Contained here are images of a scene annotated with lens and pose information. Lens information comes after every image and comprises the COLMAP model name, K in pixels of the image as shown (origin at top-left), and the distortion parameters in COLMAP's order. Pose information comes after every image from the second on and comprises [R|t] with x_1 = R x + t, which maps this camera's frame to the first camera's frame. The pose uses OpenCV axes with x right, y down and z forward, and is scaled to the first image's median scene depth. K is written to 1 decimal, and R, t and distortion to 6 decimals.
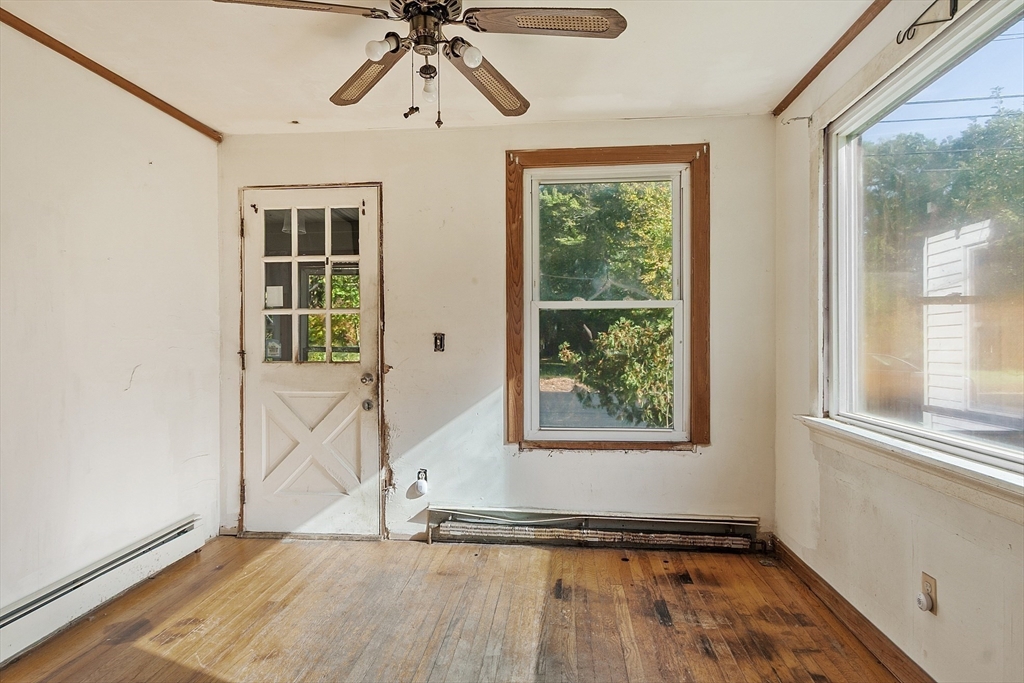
lens RADIAL K [[586.9, 0, 495.1], [0, 586.9, 343.9], [0, 0, 1]] dist [0.001370, 0.000552]
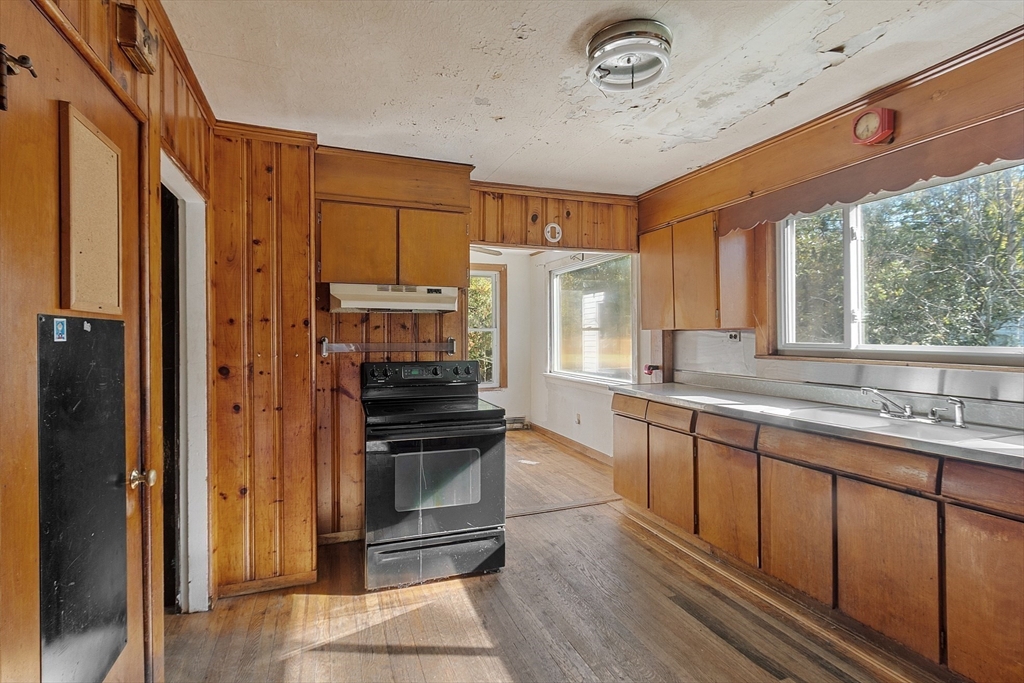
lens RADIAL K [[502.0, 0, 507.9], [0, 502.0, 334.6], [0, 0, 1]] dist [-0.001756, -0.000309]
pose [[0.892057, -0.000879, 0.451923, -0.547282], [0.003405, 0.999983, -0.004777, -0.036680], [-0.451911, 0.005800, 0.892044, -0.821488]]
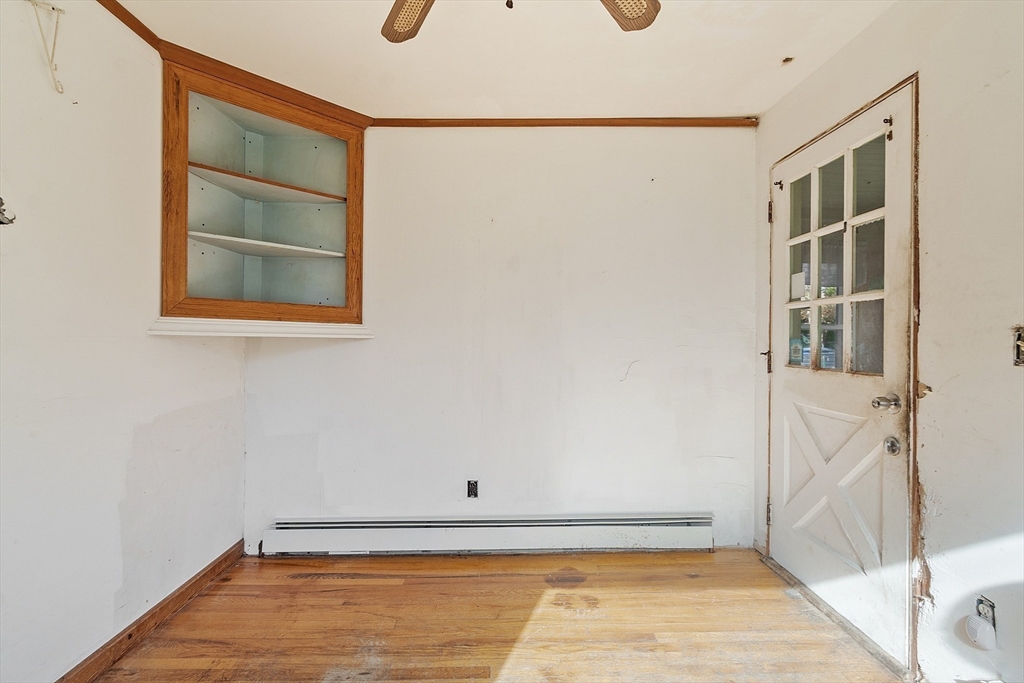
lens RADIAL K [[459.7, 0, 511.9], [0, 459.7, 338.7], [0, 0, 1]] dist [-0.001300, -0.000069]
pose [[0.129088, 0.005318, -0.991619, 0.215618], [-0.012186, 0.999919, 0.003776, -0.005298], [0.991558, 0.011596, 0.129143, 0.553554]]
